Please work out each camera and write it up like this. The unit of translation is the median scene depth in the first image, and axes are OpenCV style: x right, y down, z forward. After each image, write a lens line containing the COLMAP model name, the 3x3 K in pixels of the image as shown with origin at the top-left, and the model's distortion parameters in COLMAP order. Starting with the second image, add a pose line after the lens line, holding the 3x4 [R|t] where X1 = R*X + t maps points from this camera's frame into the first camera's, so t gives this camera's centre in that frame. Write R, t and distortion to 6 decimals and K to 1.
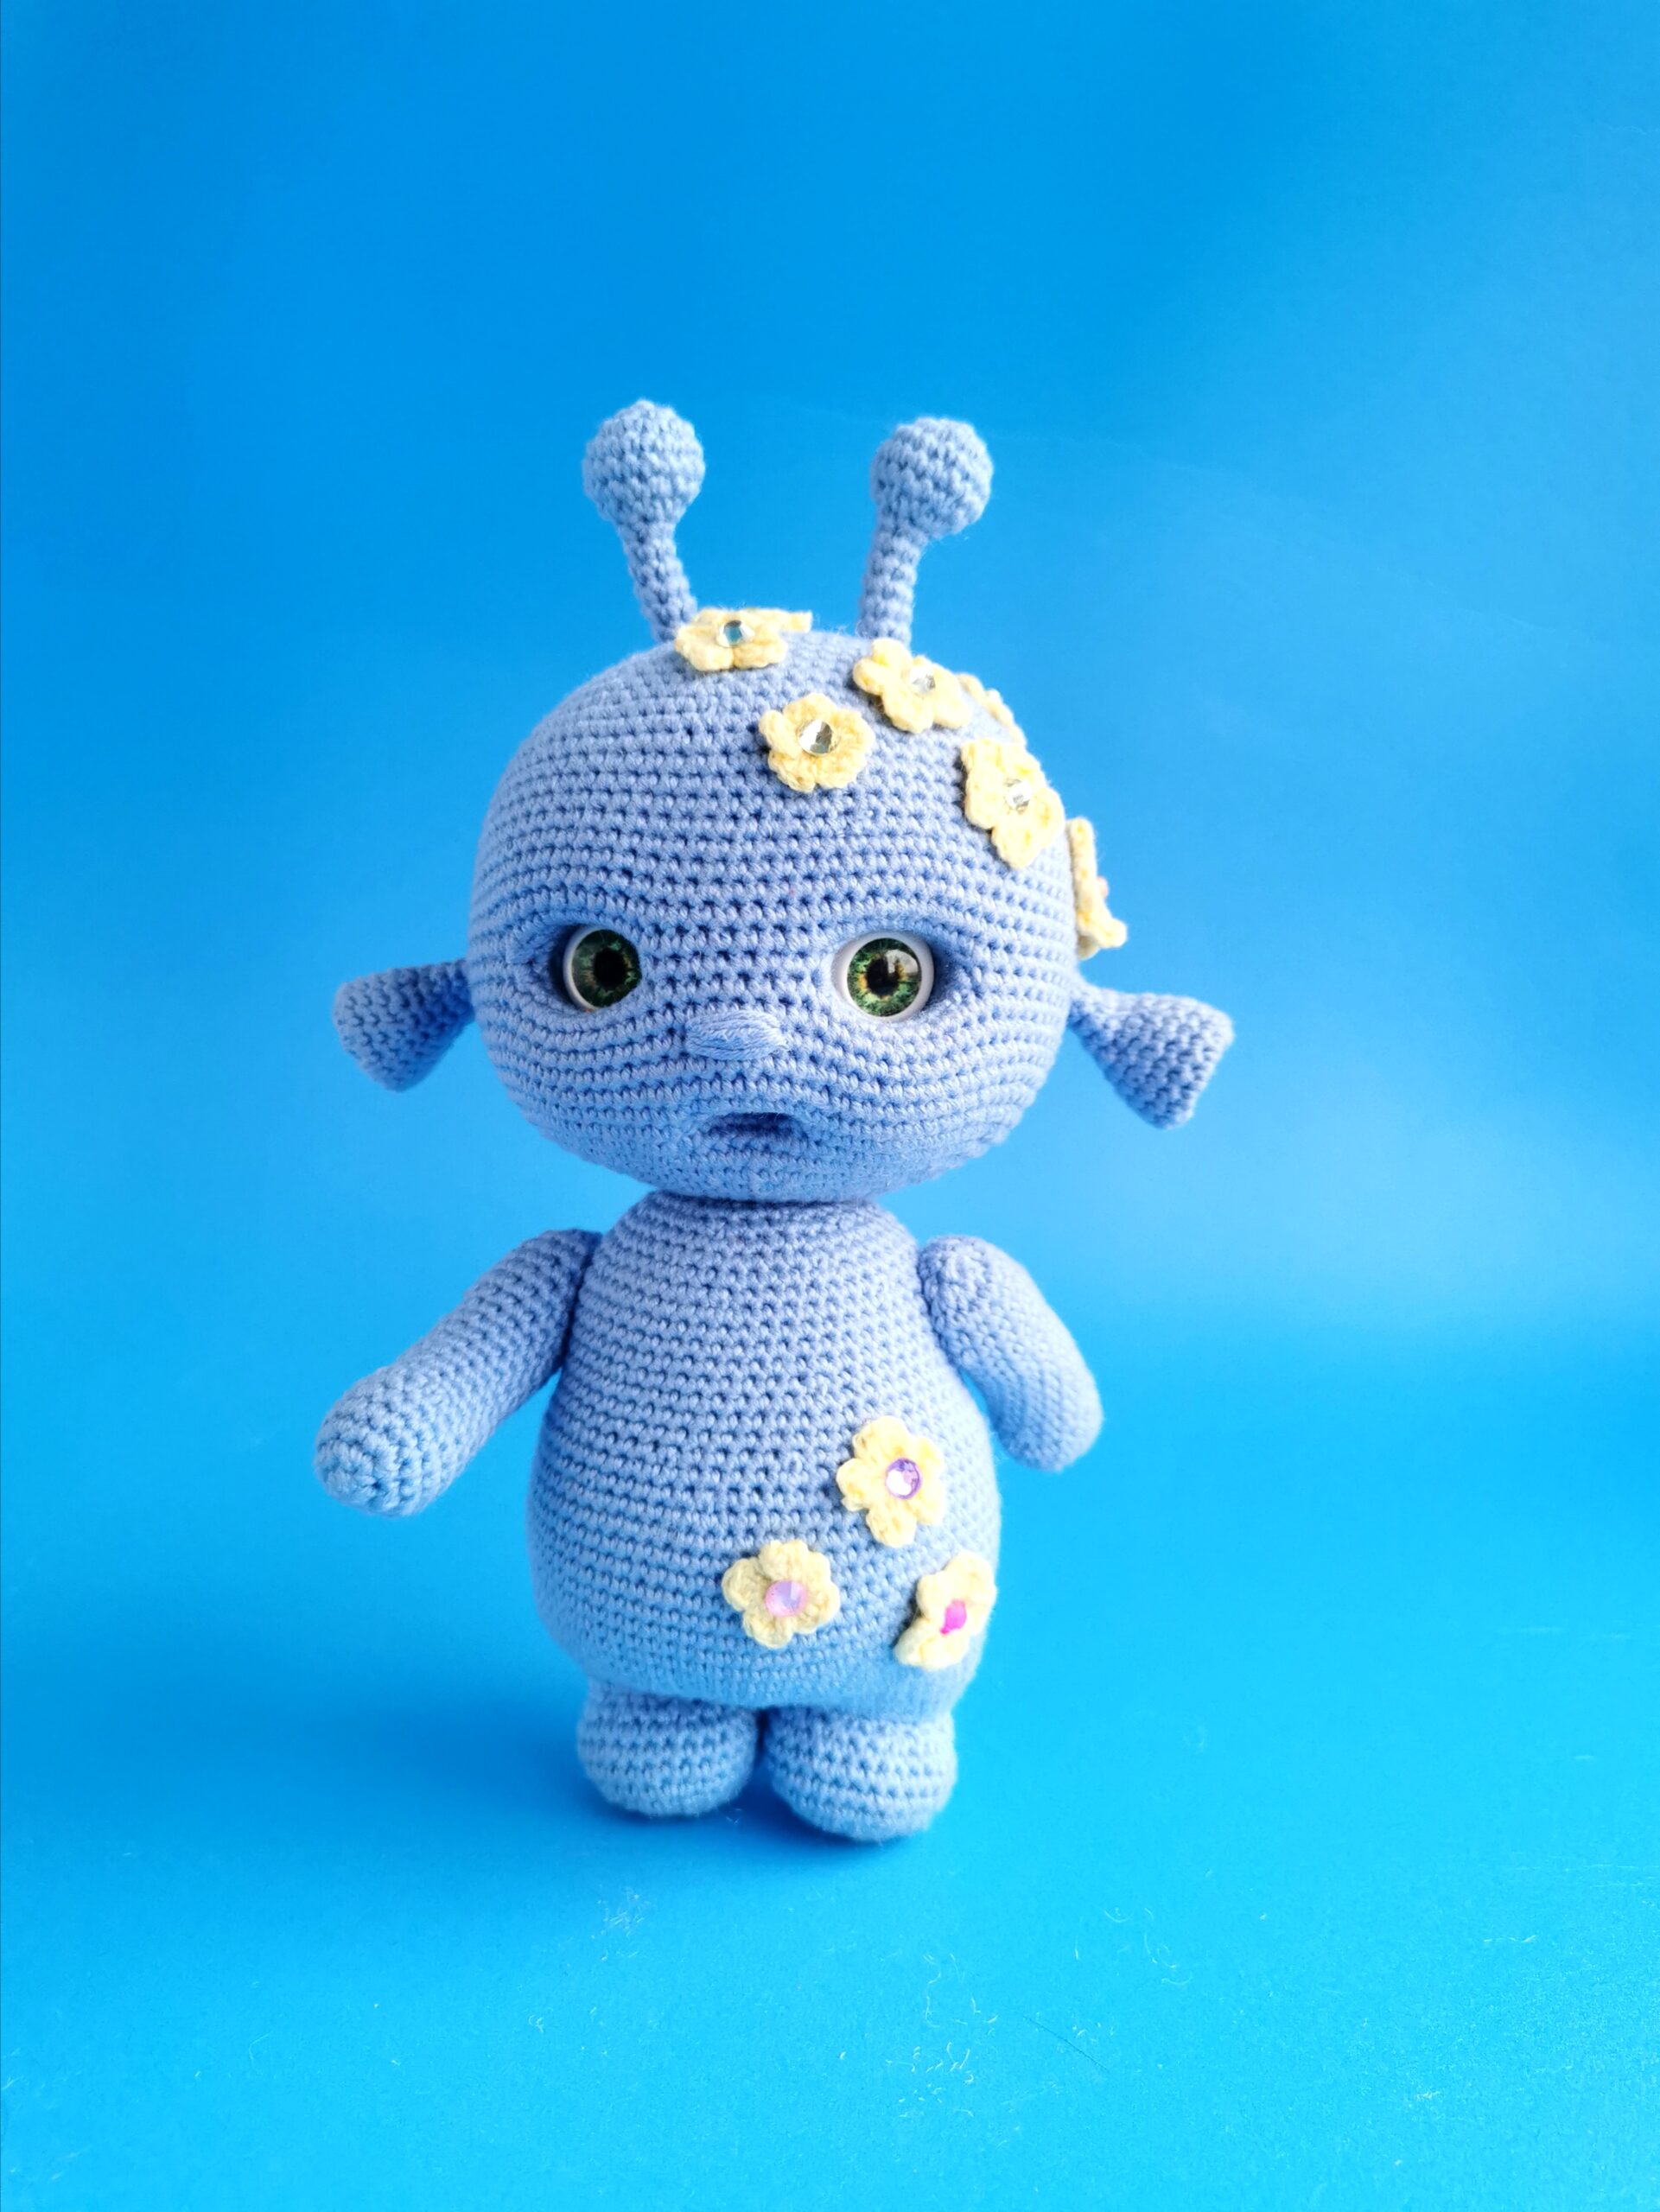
lens RADIAL K [[1806.0, 0, 795.8], [0, 1806.0, 1027.0], [0, 0, 1]] dist [-0.012650, -0.012122]
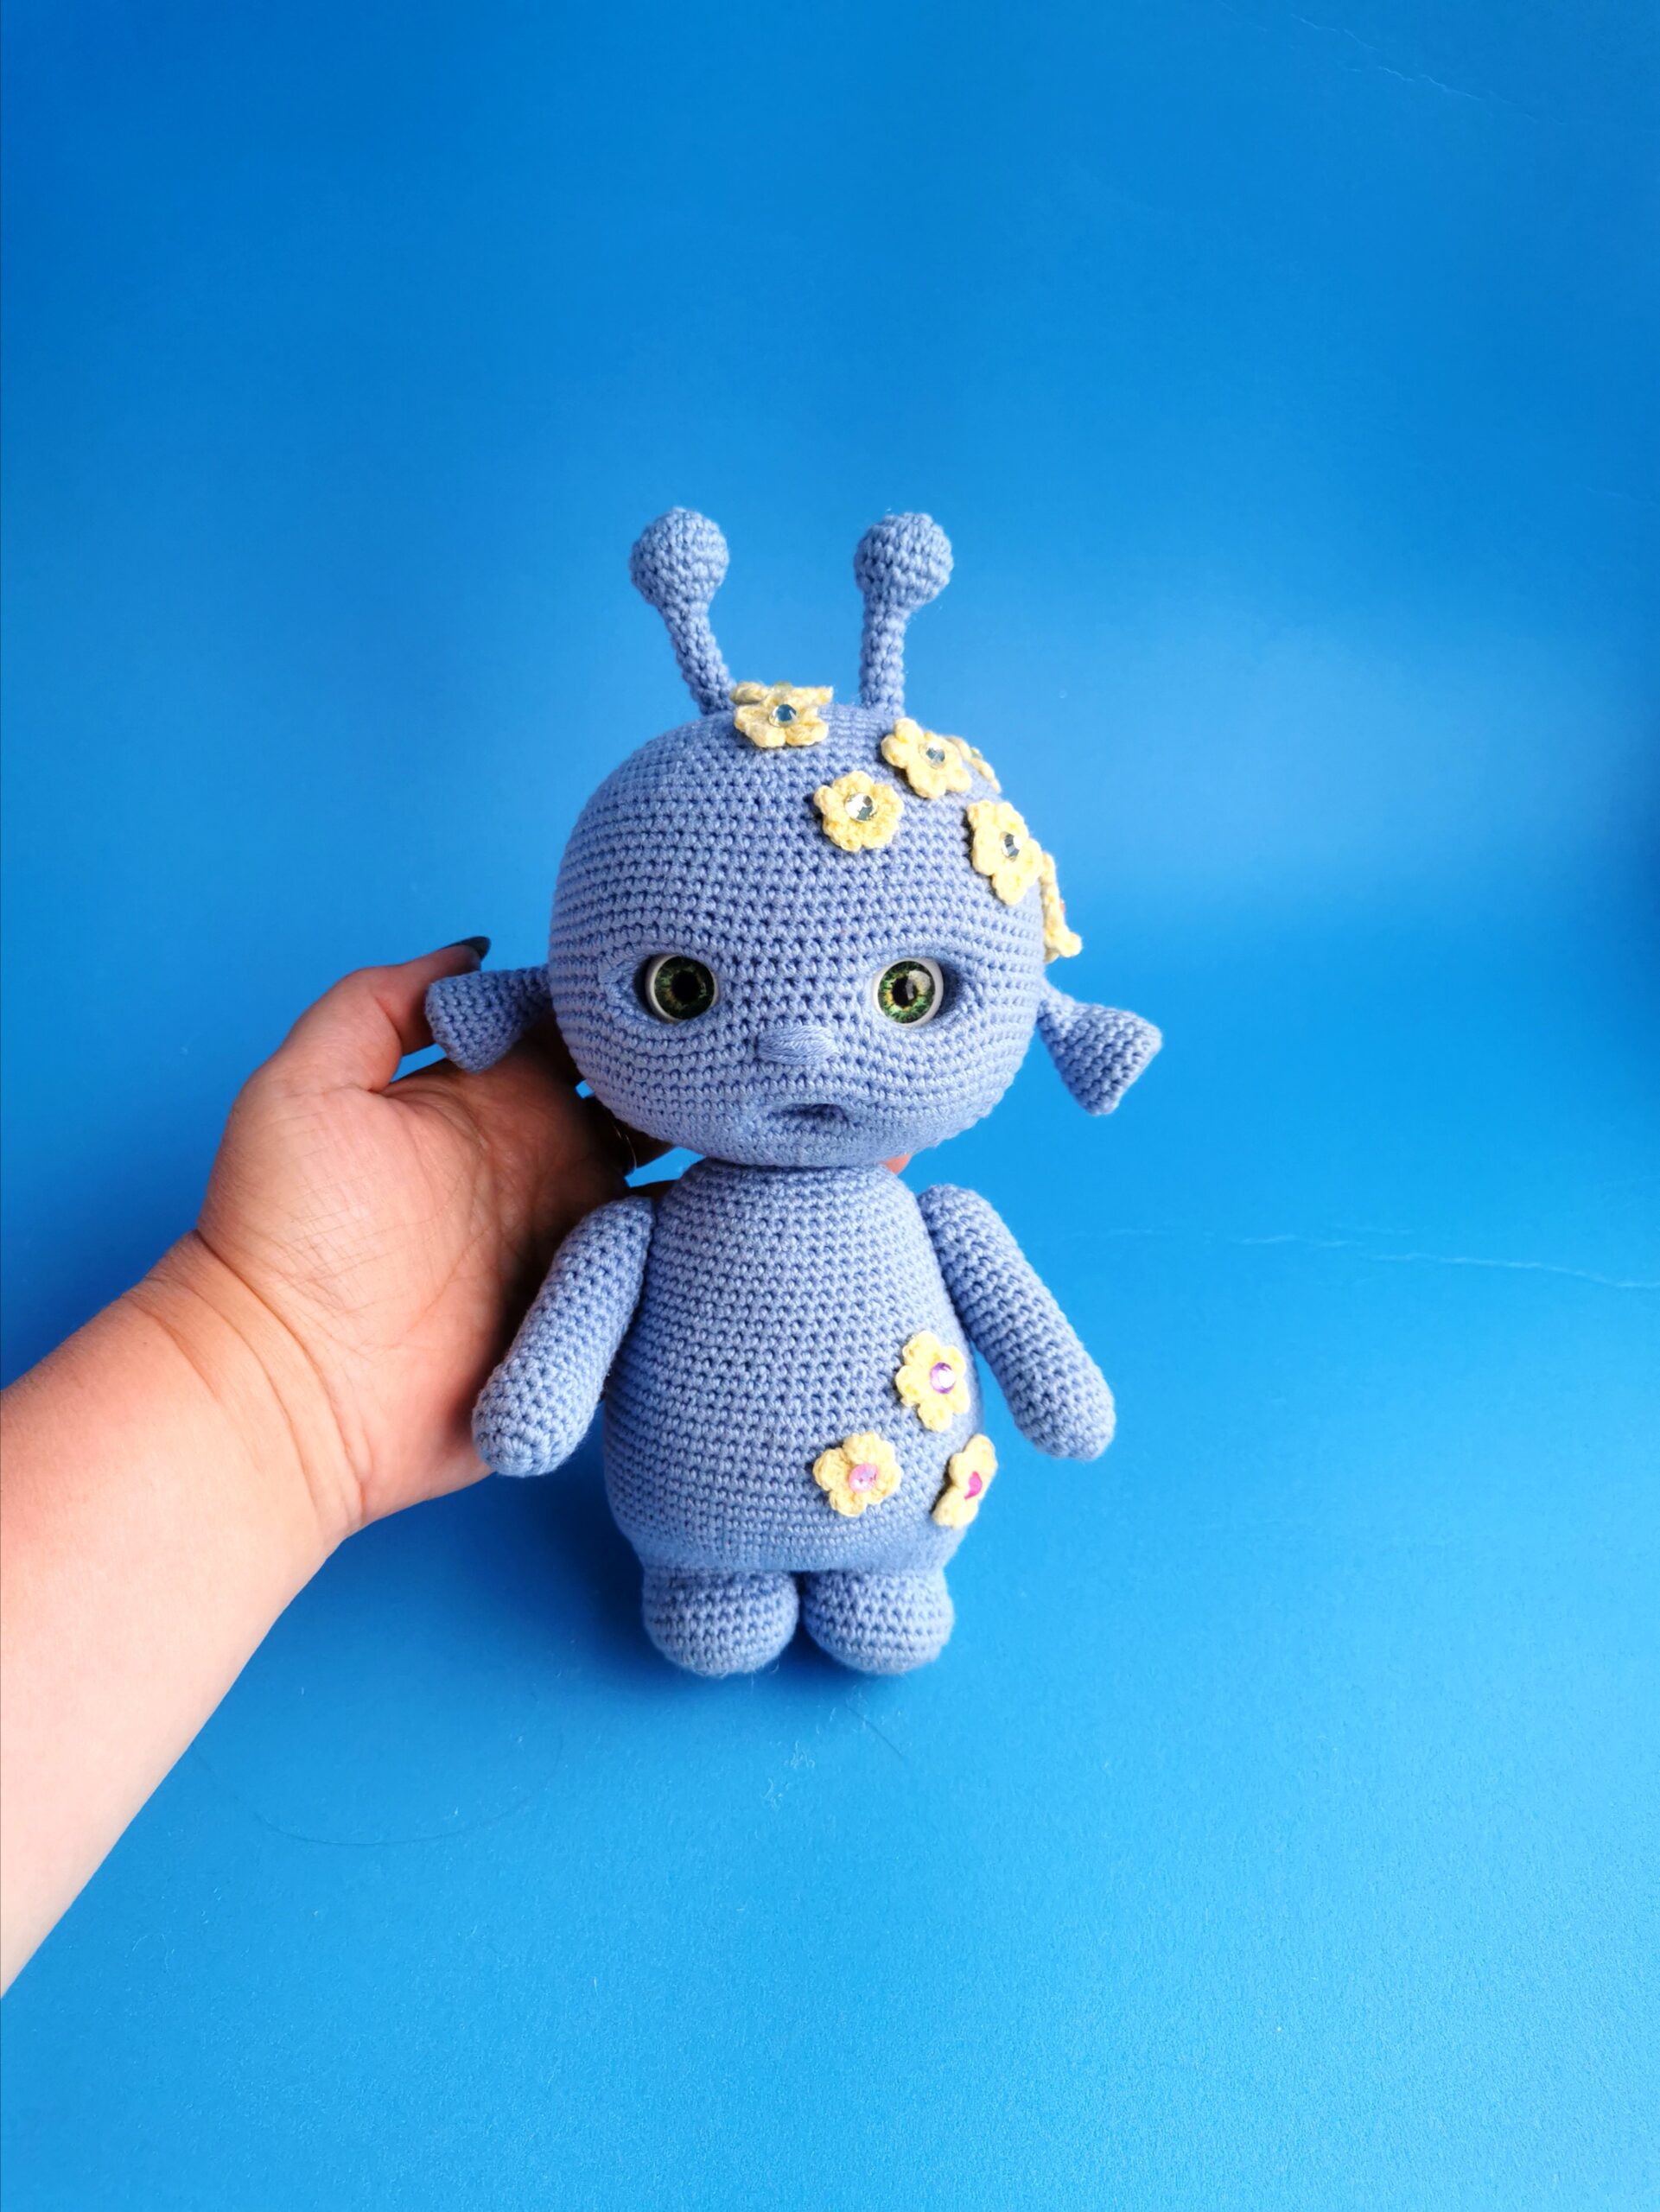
lens RADIAL K [[1751.5, 0, 794.3], [0, 1751.5, 1058.5], [0, 0, 1]] dist [0.034607, 0.001507]
pose [[0.994743, -0.016749, 0.101025, -0.160097], [0.008806, 0.996870, 0.078562, -0.081632], [-0.102025, -0.077259, 0.991777, -0.221118]]
